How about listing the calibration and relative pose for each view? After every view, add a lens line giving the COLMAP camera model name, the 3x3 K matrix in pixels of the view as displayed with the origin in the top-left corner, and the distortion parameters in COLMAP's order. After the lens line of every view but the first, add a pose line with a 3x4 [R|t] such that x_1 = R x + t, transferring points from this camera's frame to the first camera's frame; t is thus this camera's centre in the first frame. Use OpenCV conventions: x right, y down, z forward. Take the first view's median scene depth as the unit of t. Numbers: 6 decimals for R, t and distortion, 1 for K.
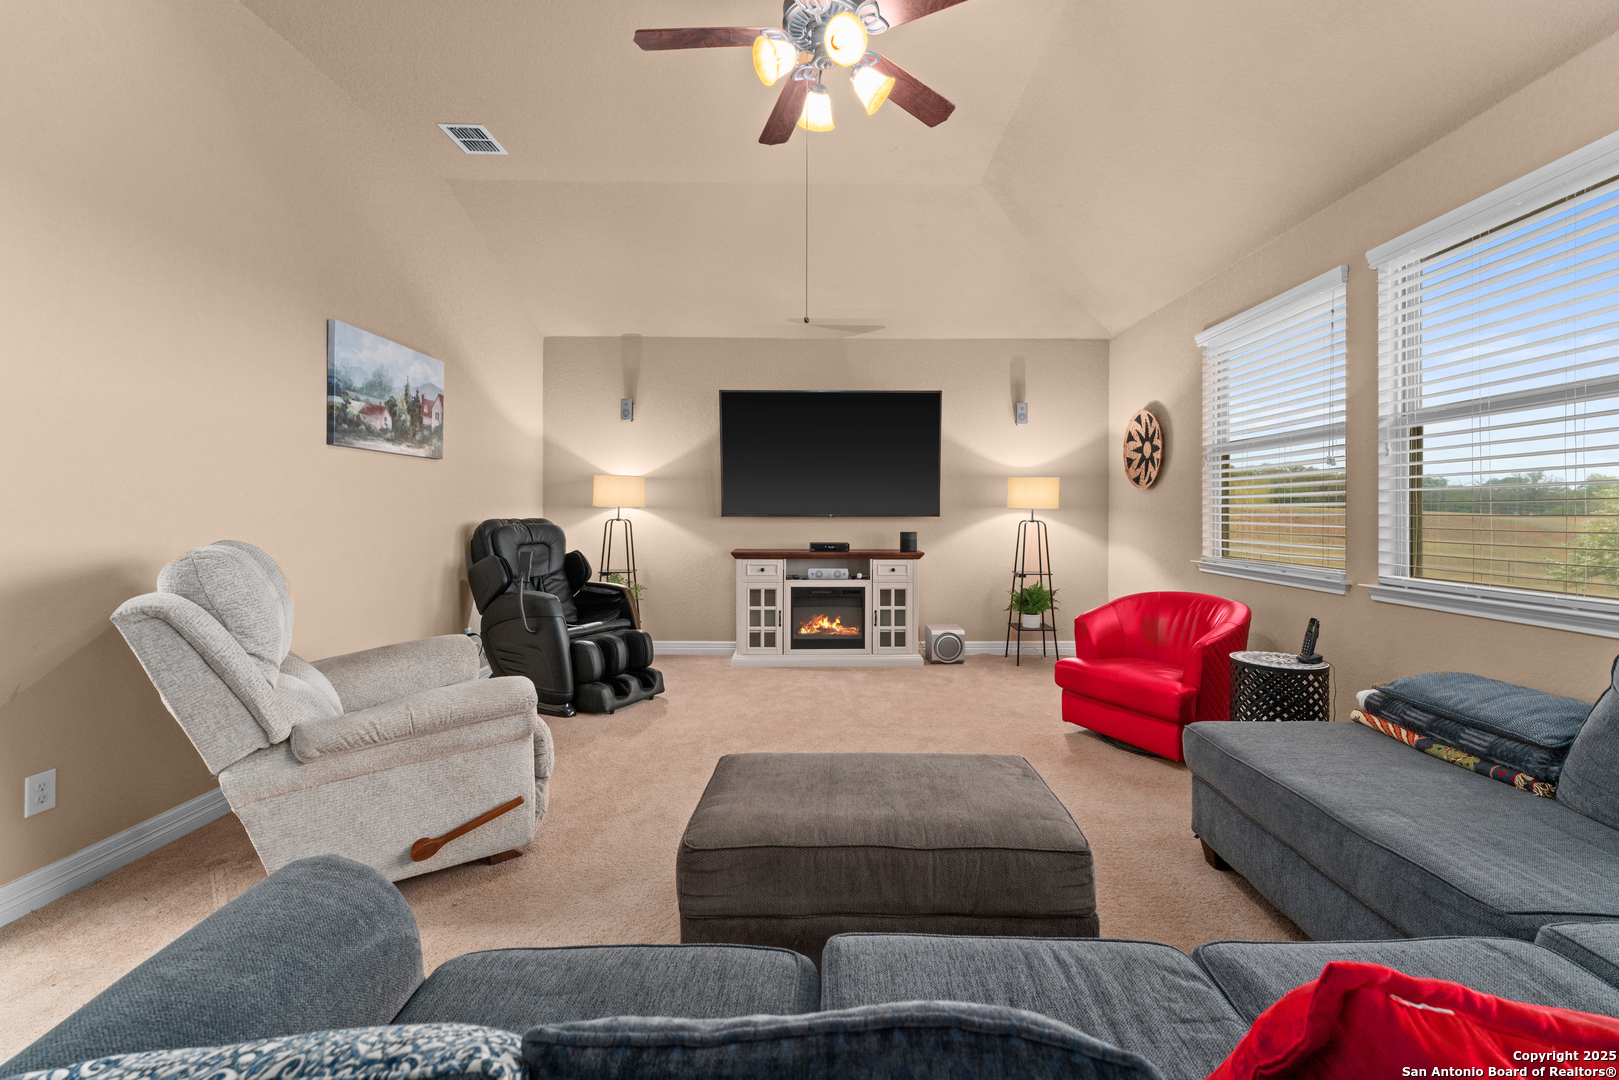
lens RADIAL K [[646.6, 0, 813.1], [0, 646.6, 509.6], [0, 0, 1]] dist [0.000133, 0.000046]
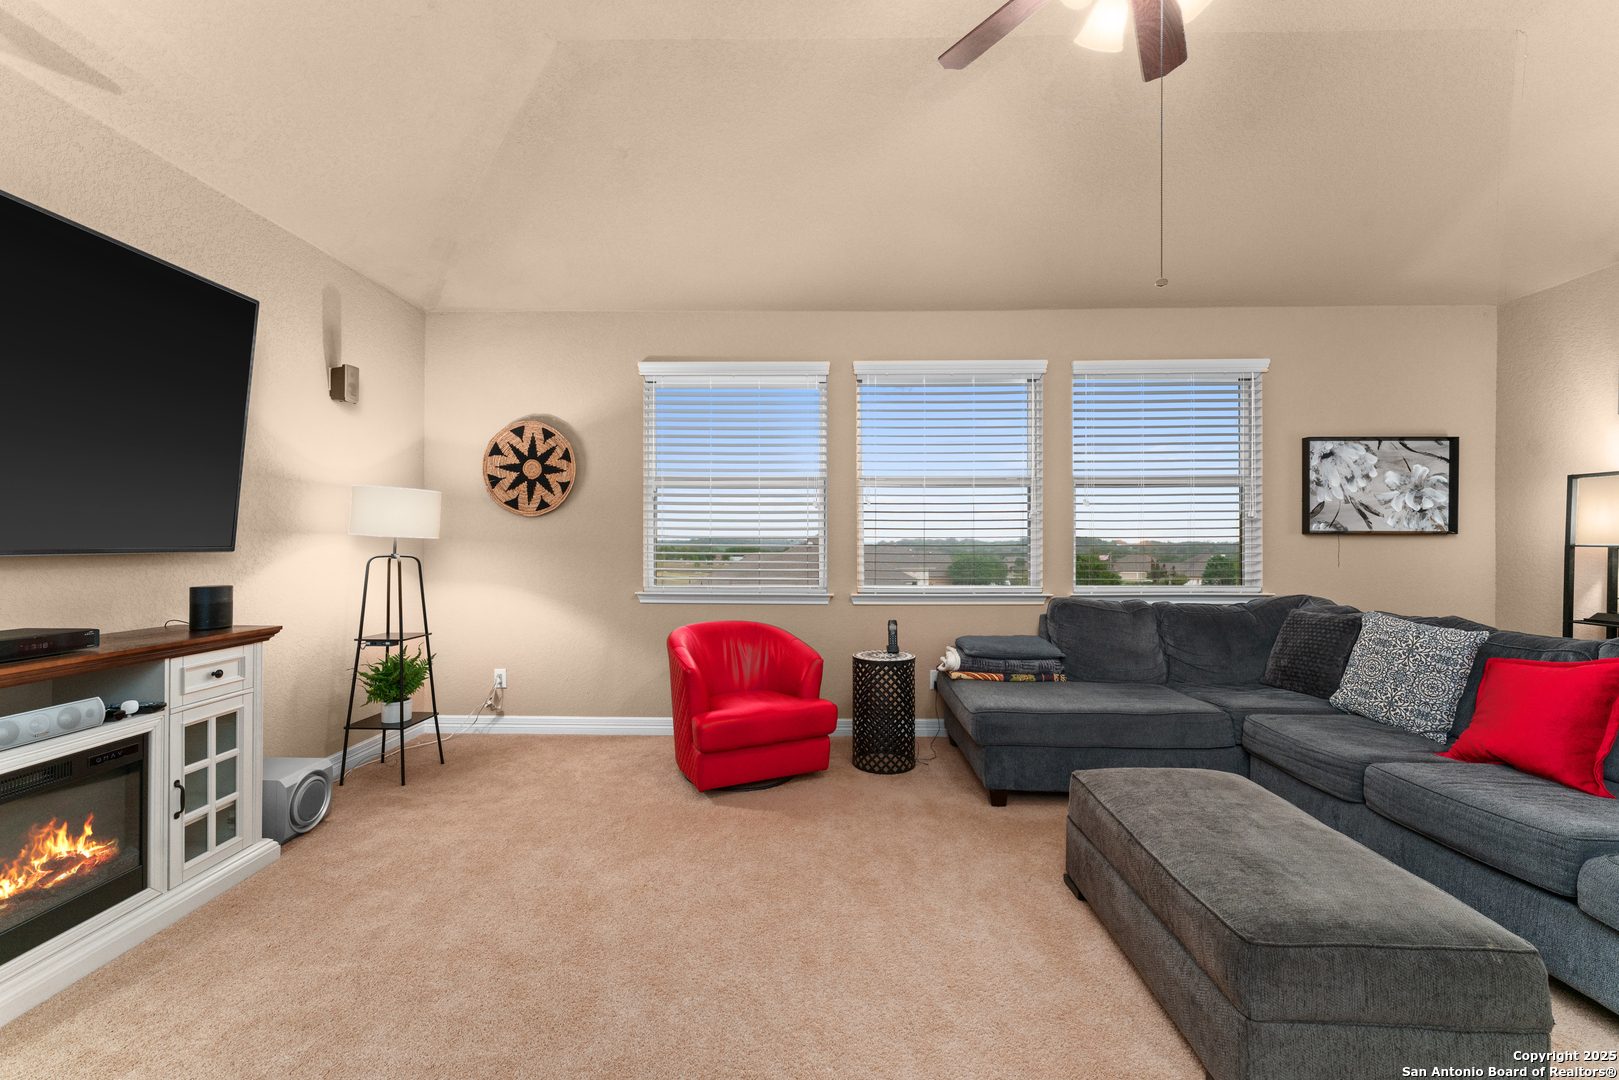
lens RADIAL K [[667.6, 0, 809.5], [0, 667.6, 540.0], [0, 0, 1]] dist [0.000200, 0.000103]
pose [[0.004763, -0.000013, 0.999989, -0.333048], [-0.006559, 0.999978, 0.000044, -0.002007], [-0.999967, -0.006559, 0.004763, 0.589113]]
